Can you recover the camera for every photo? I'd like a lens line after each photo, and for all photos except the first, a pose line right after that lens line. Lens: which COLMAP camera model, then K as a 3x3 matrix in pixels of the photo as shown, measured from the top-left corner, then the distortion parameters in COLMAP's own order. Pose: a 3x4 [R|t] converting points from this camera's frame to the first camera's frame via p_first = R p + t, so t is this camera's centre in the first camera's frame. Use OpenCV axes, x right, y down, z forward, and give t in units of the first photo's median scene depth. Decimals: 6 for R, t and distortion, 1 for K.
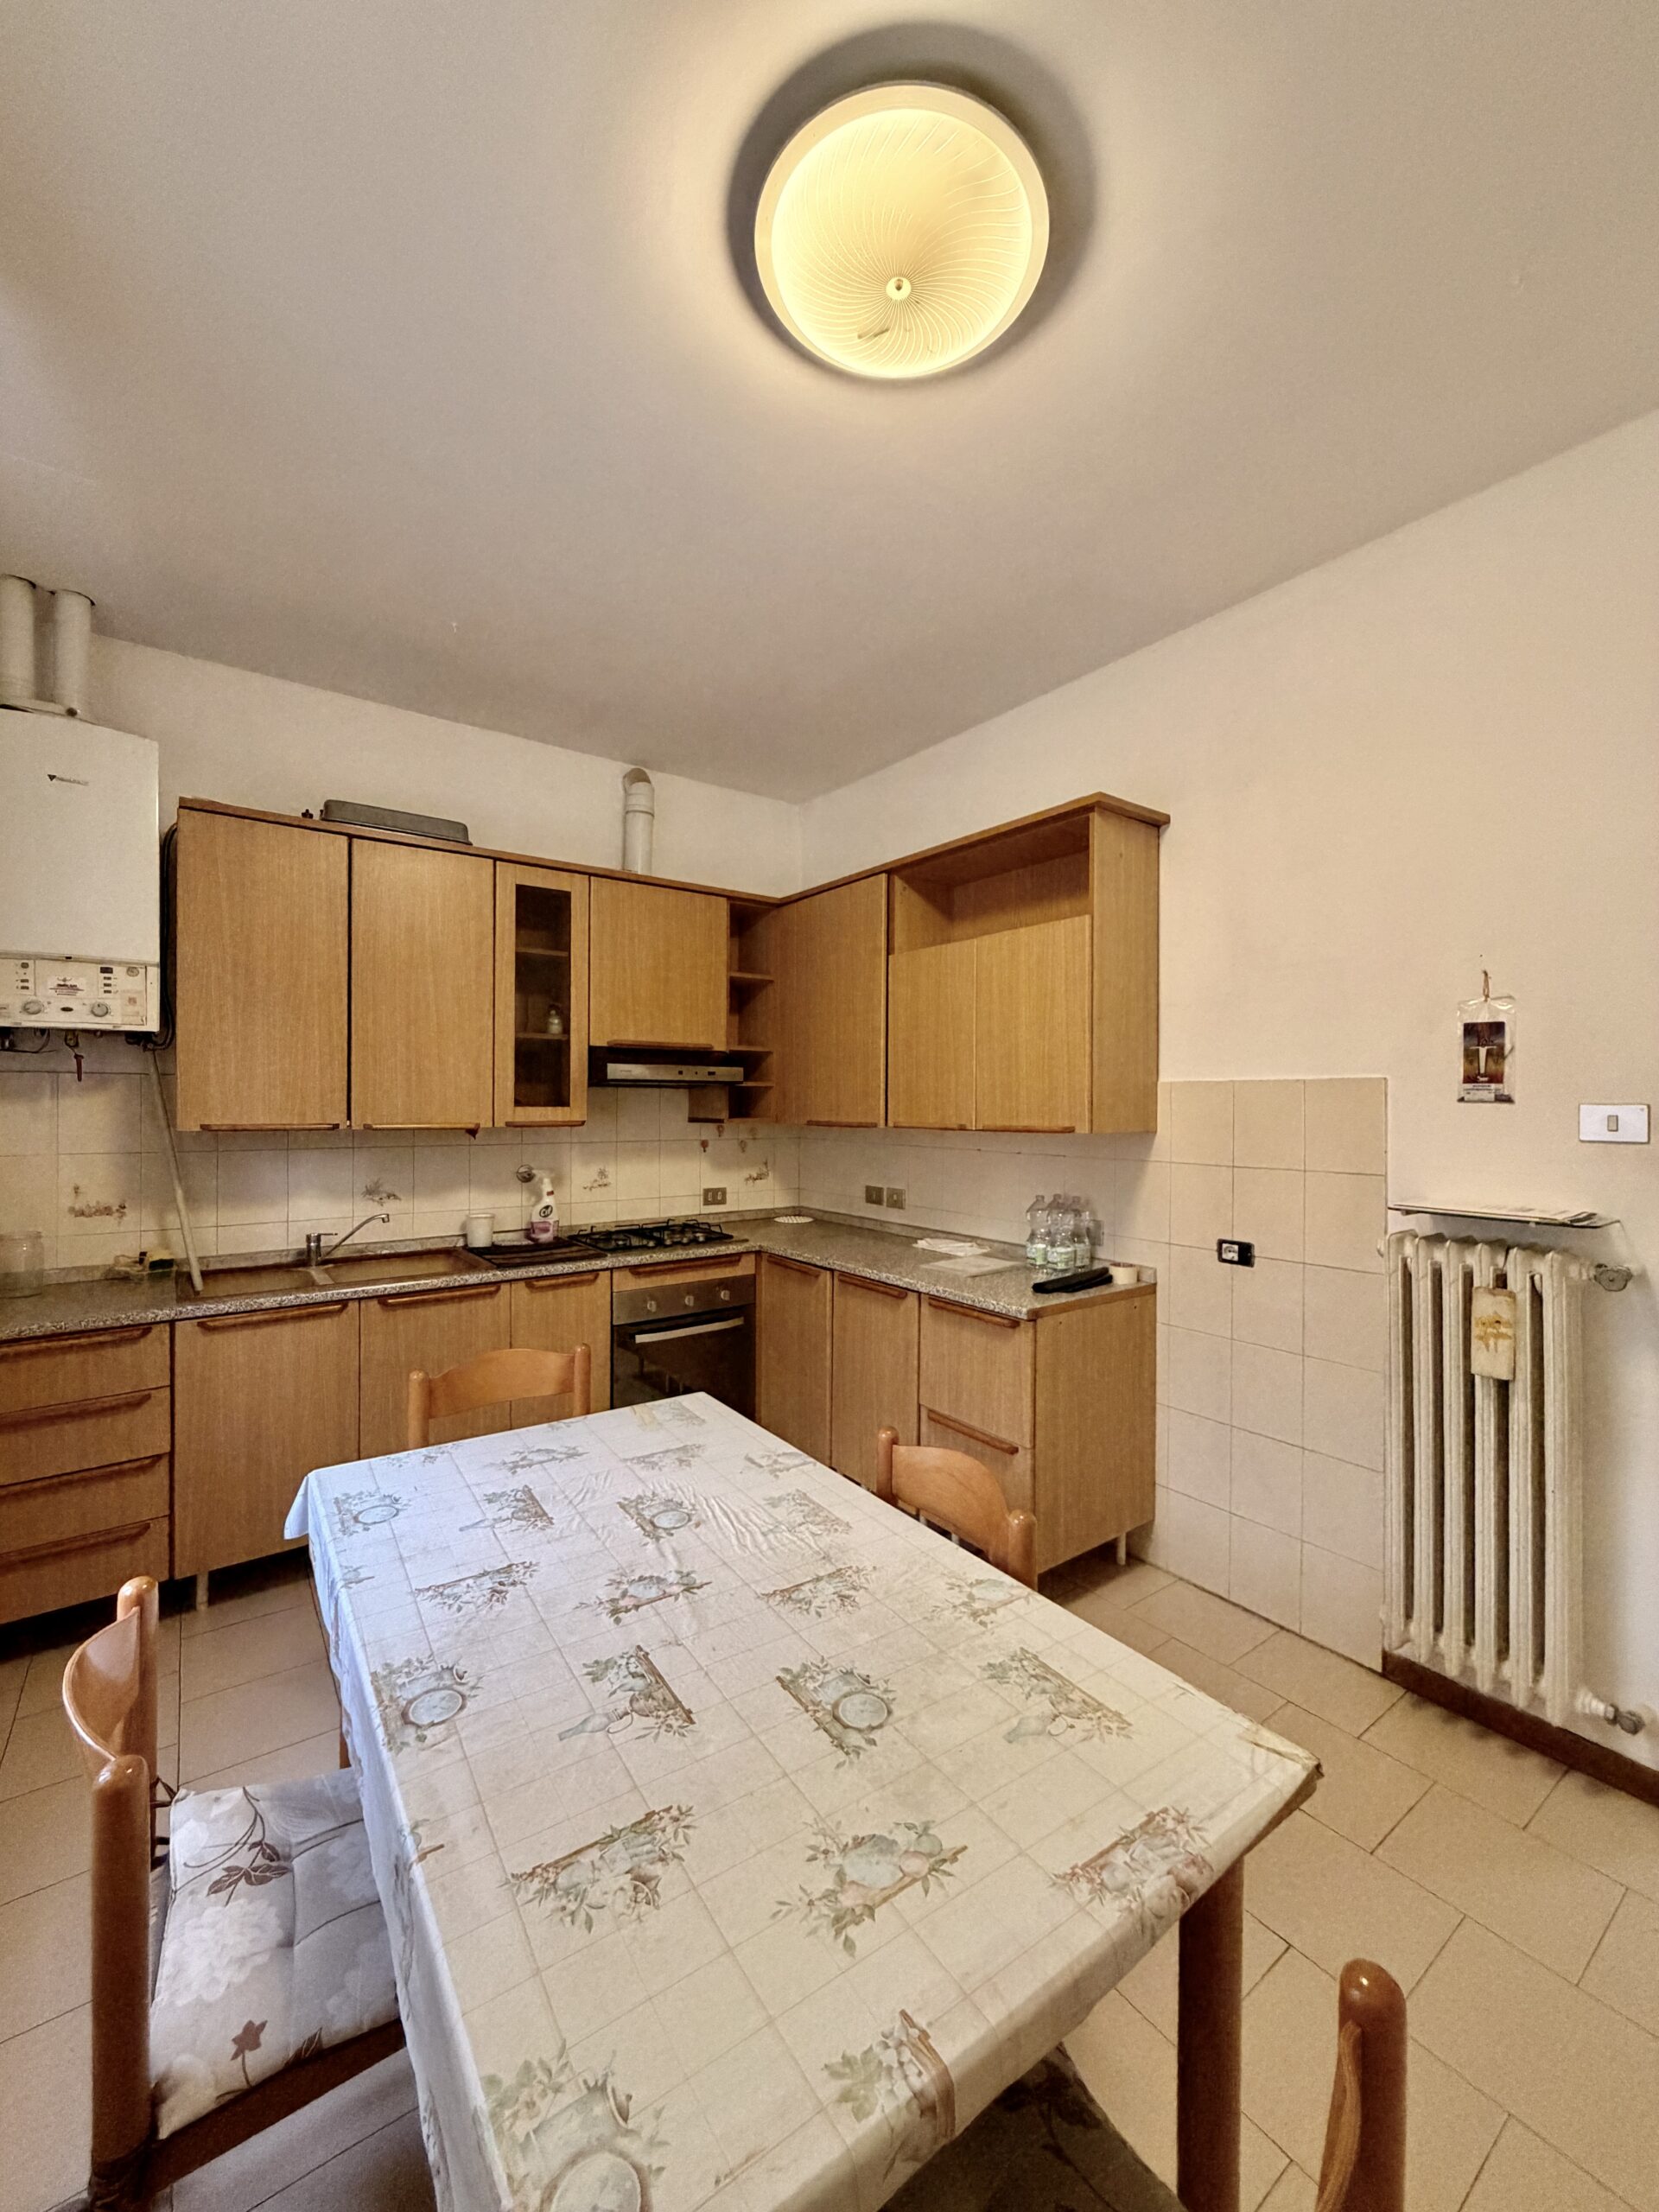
lens RADIAL K [[881.7, 0, 830.5], [0, 881.7, 1098.1], [0, 0, 1]] dist [-0.001577, 0.000455]
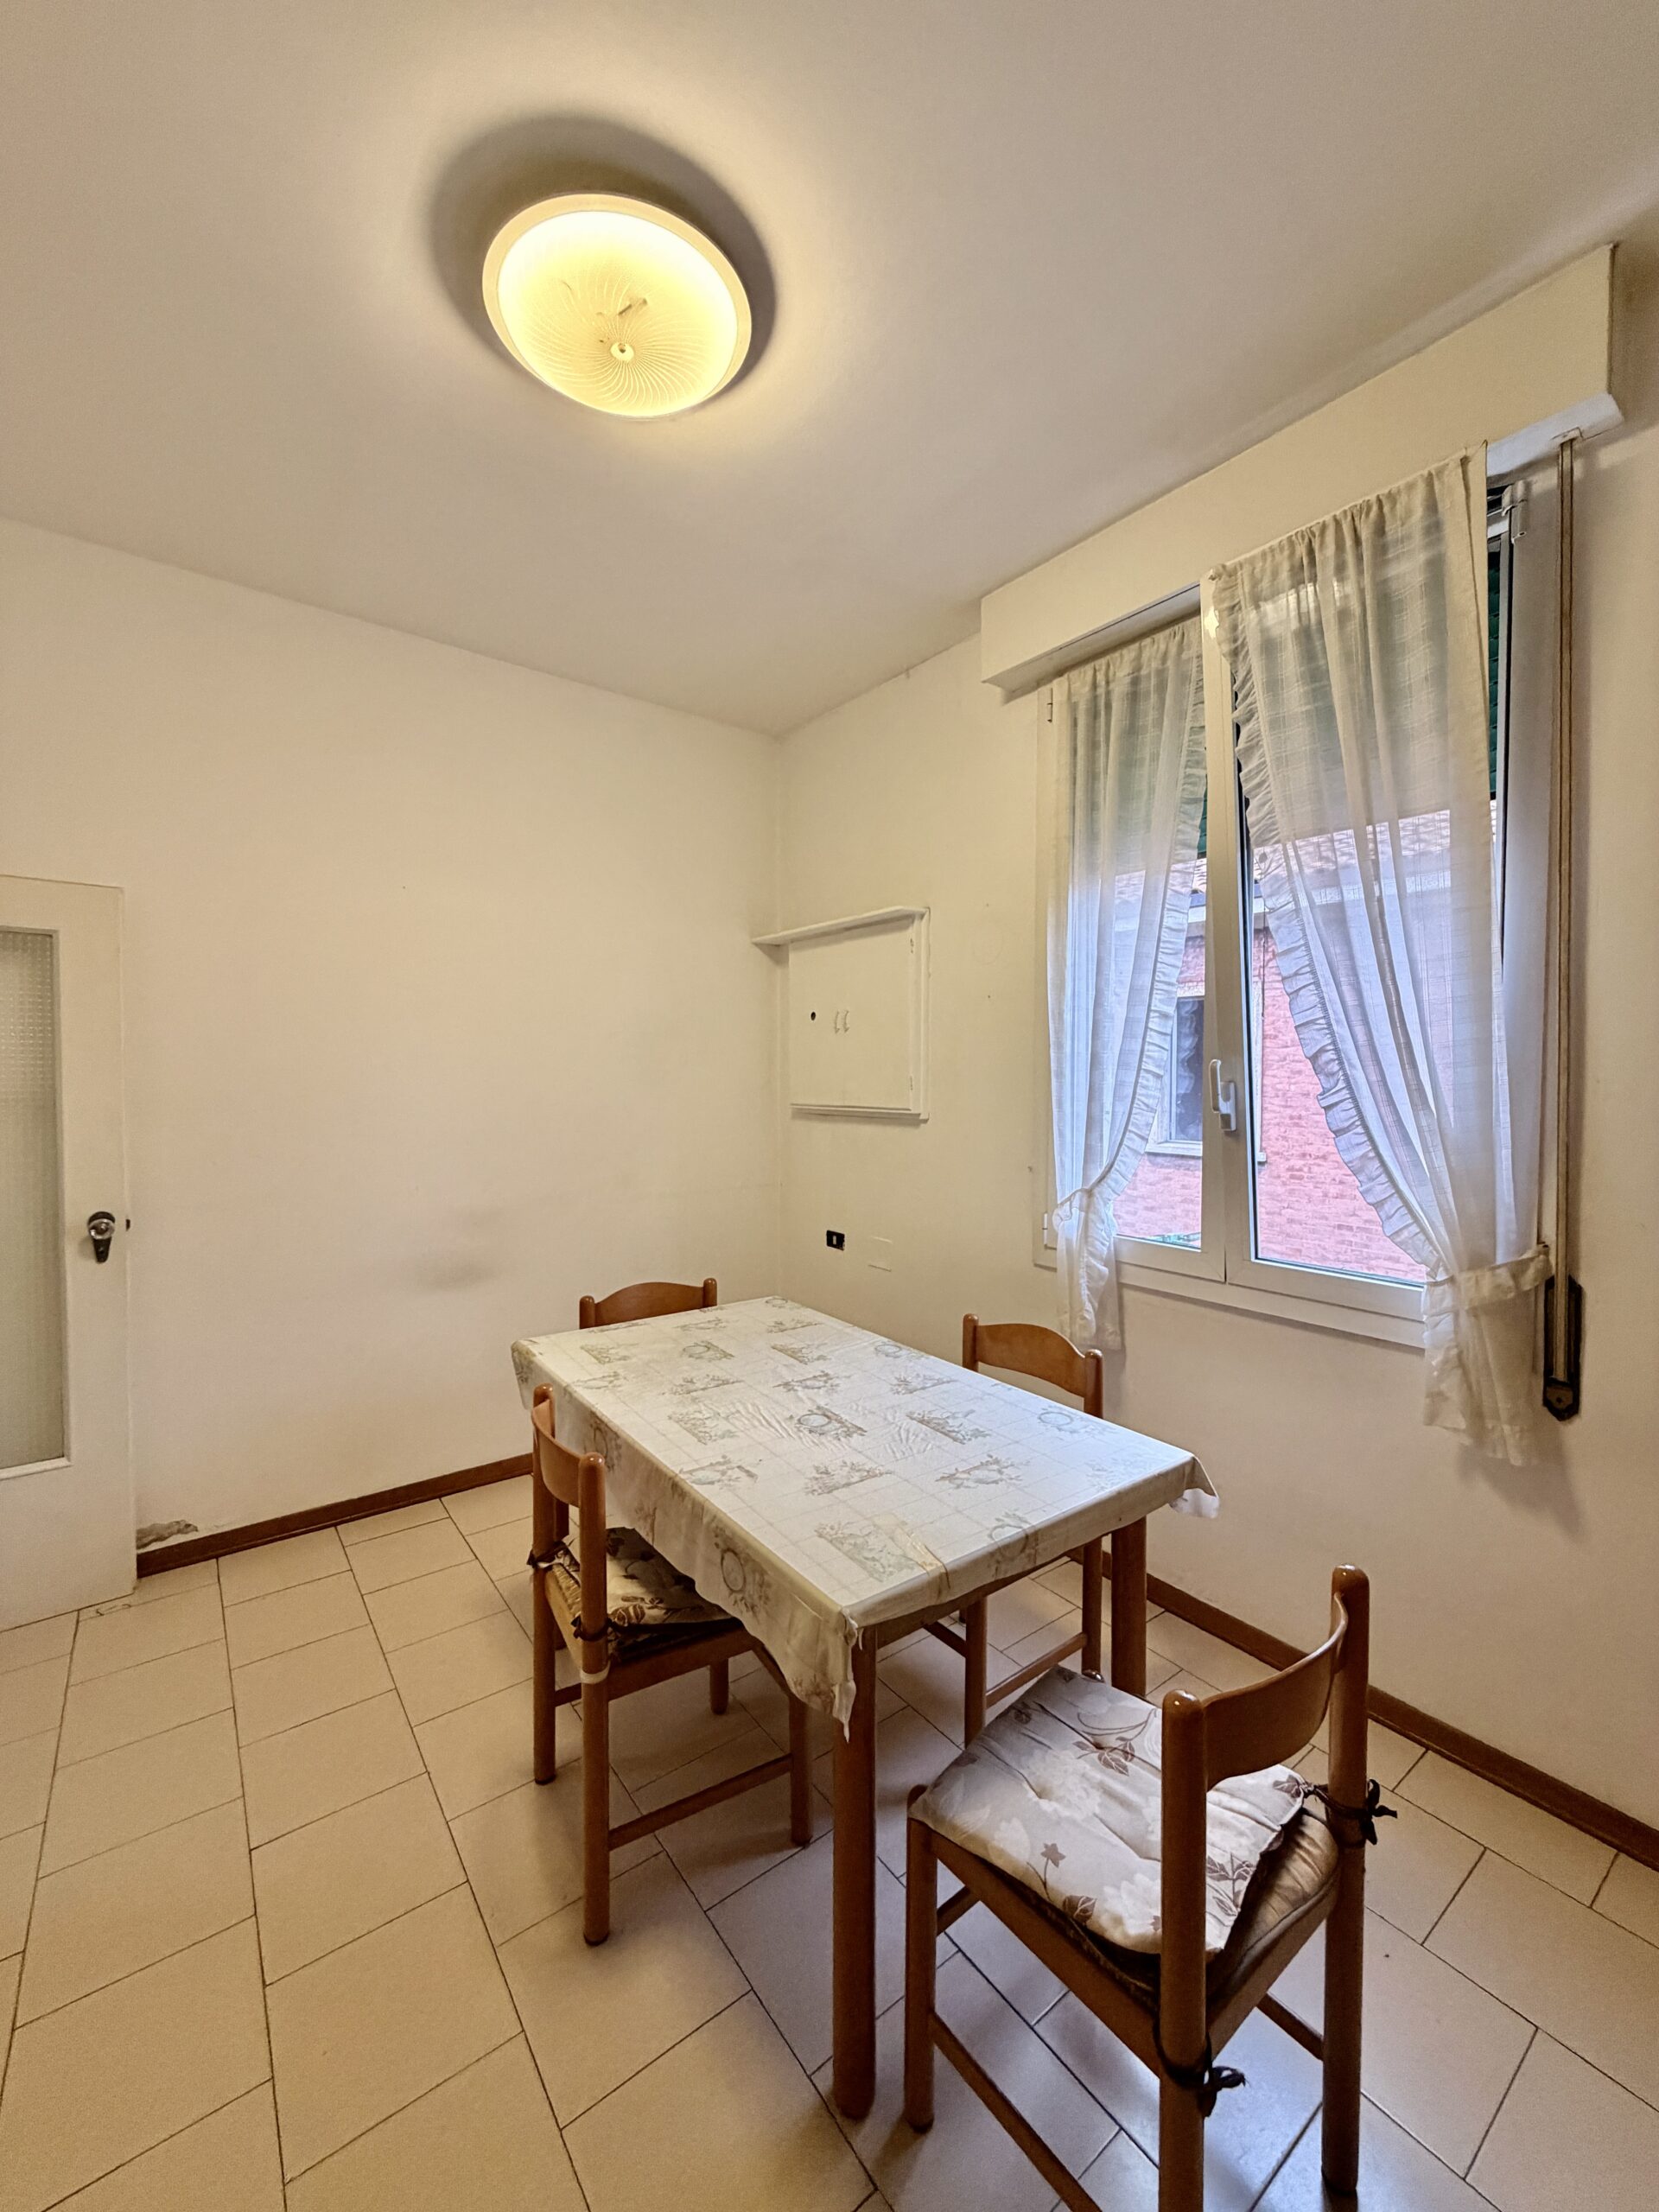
lens RADIAL K [[881.7, 0, 829.6], [0, 881.7, 1098.0], [0, 0, 1]] dist [-0.001577, 0.000455]
pose [[-0.999865, -0.007283, -0.014712, -0.125016], [-0.007664, 0.999631, 0.026042, -0.000306], [0.014517, 0.026151, -0.999553, 1.522451]]
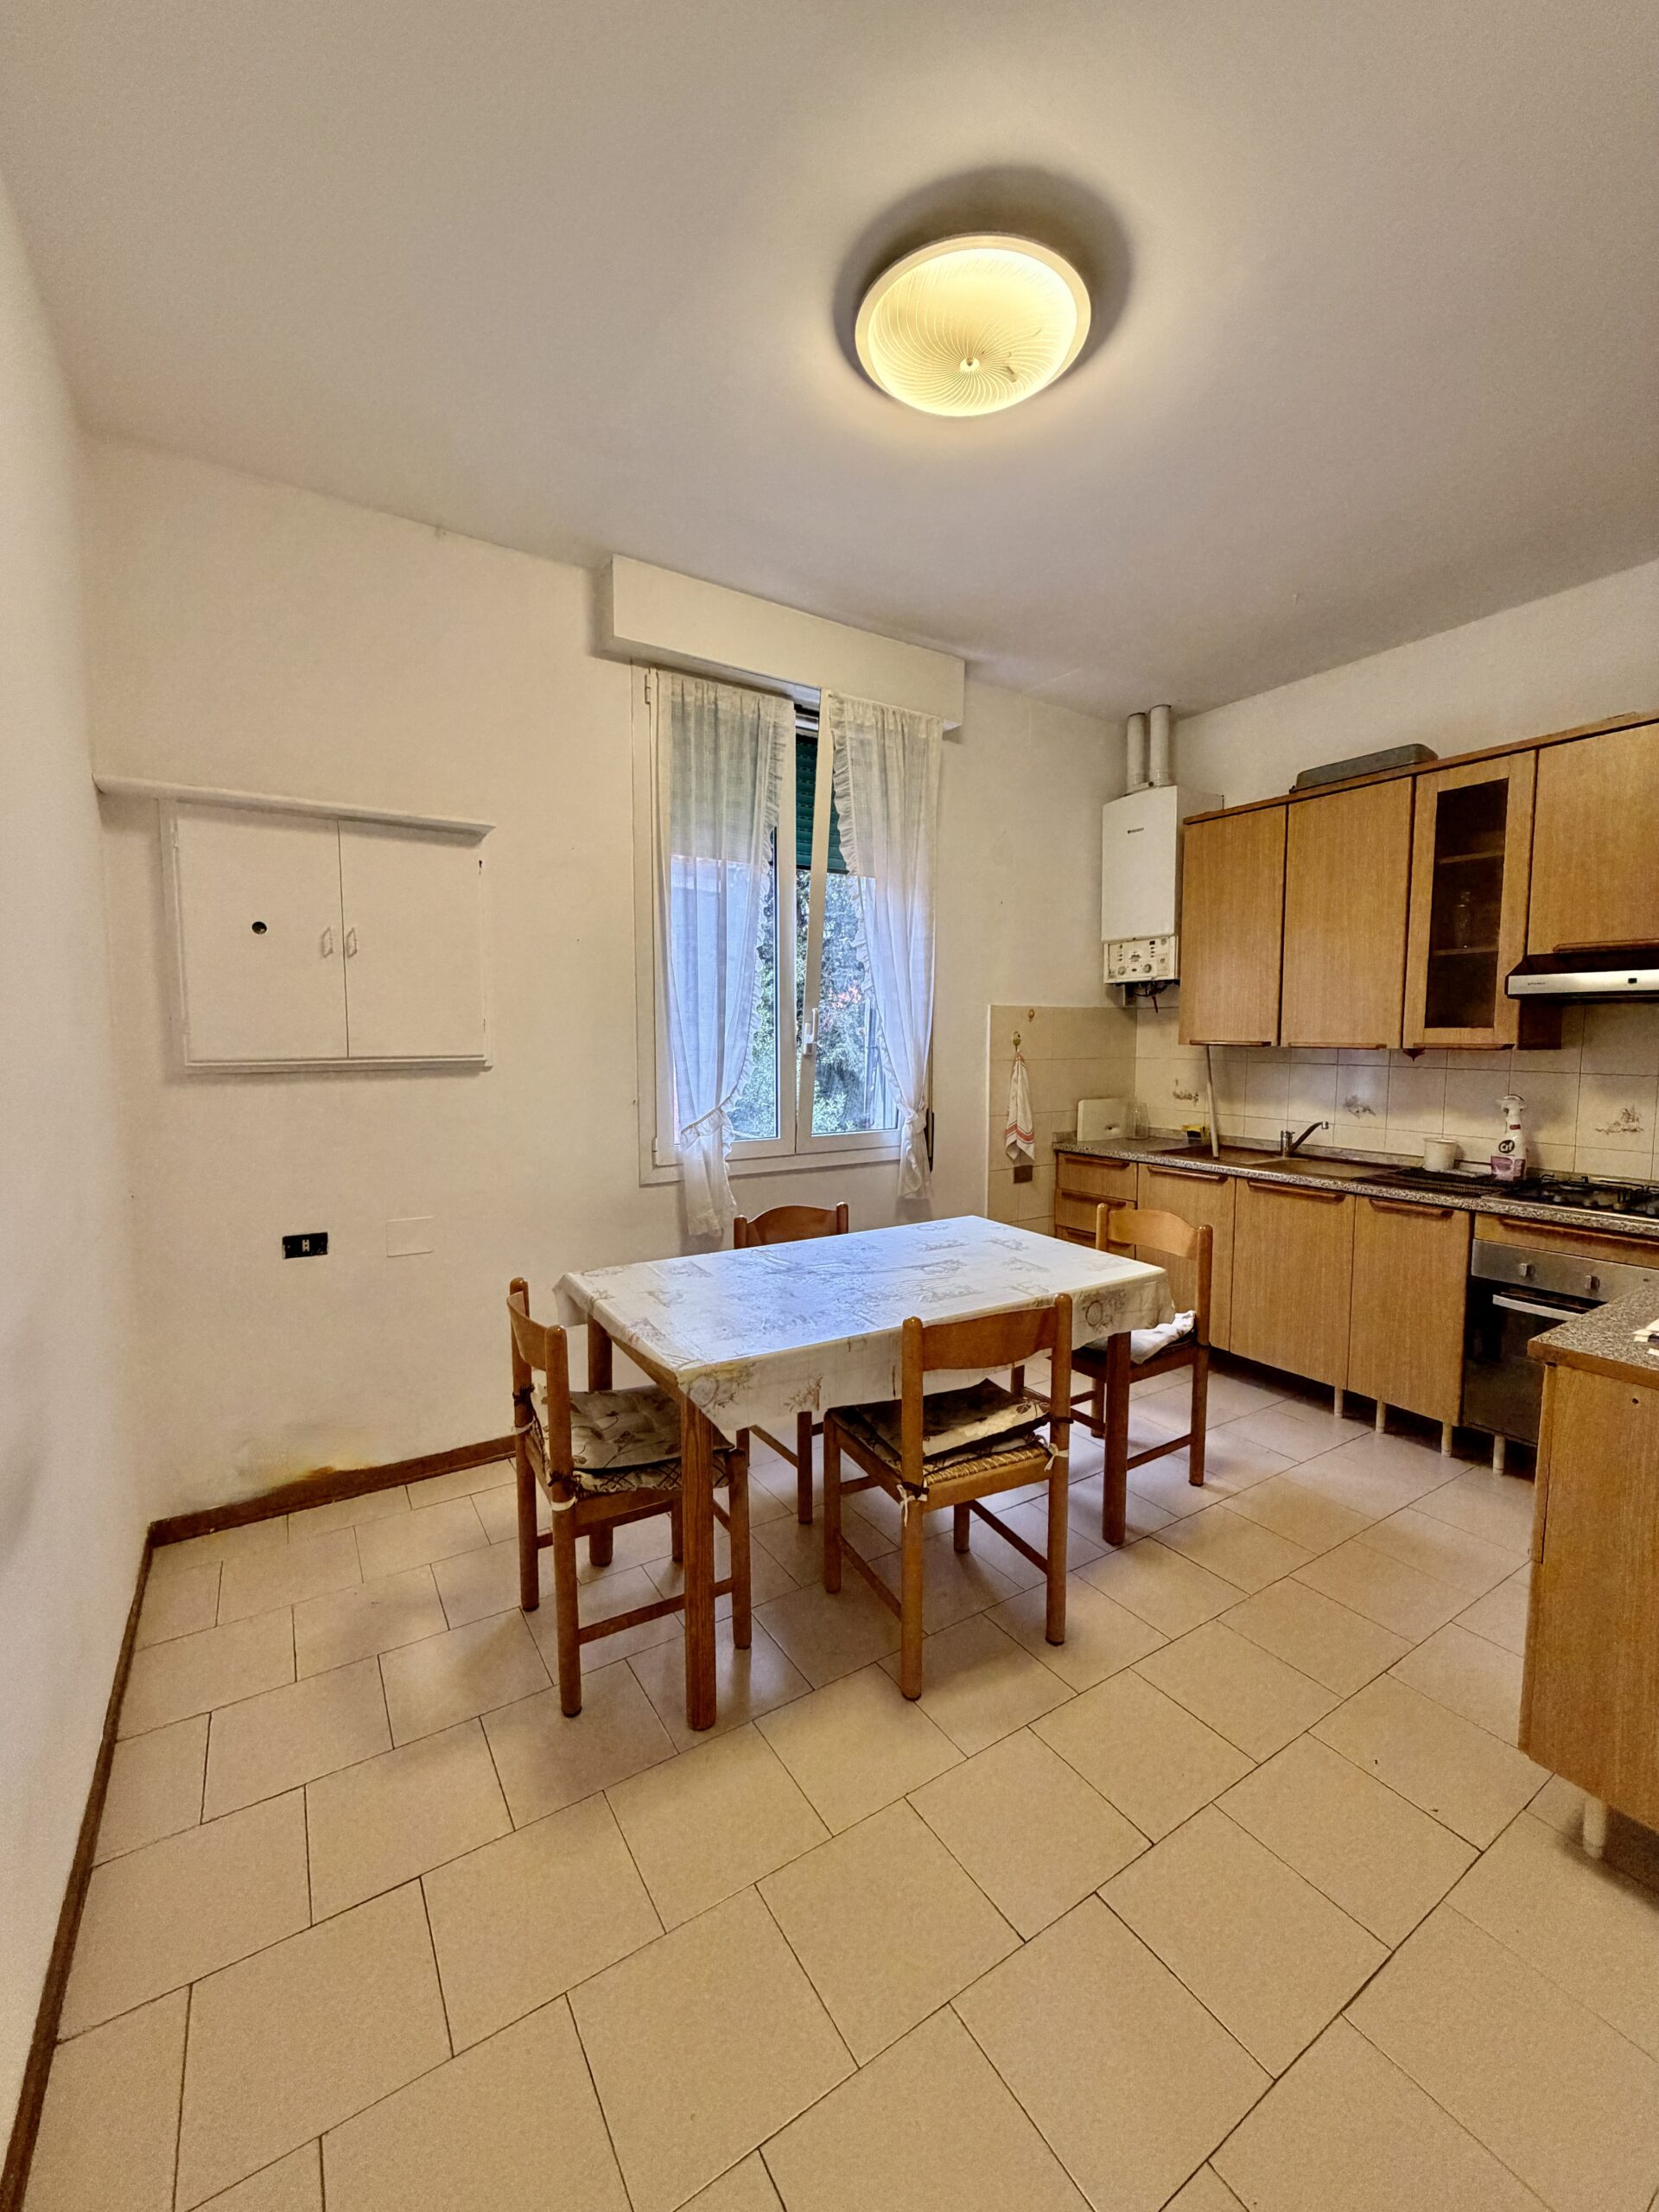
lens RADIAL K [[881.7, 0, 828.3], [0, 881.7, 1097.2], [0, 0, 1]] dist [-0.001577, 0.000455]
pose [[-0.065735, 0.069442, -0.995418, 1.005814], [0.000730, 0.997579, 0.069545, 0.027660], [0.997837, 0.003845, -0.065627, 0.626706]]
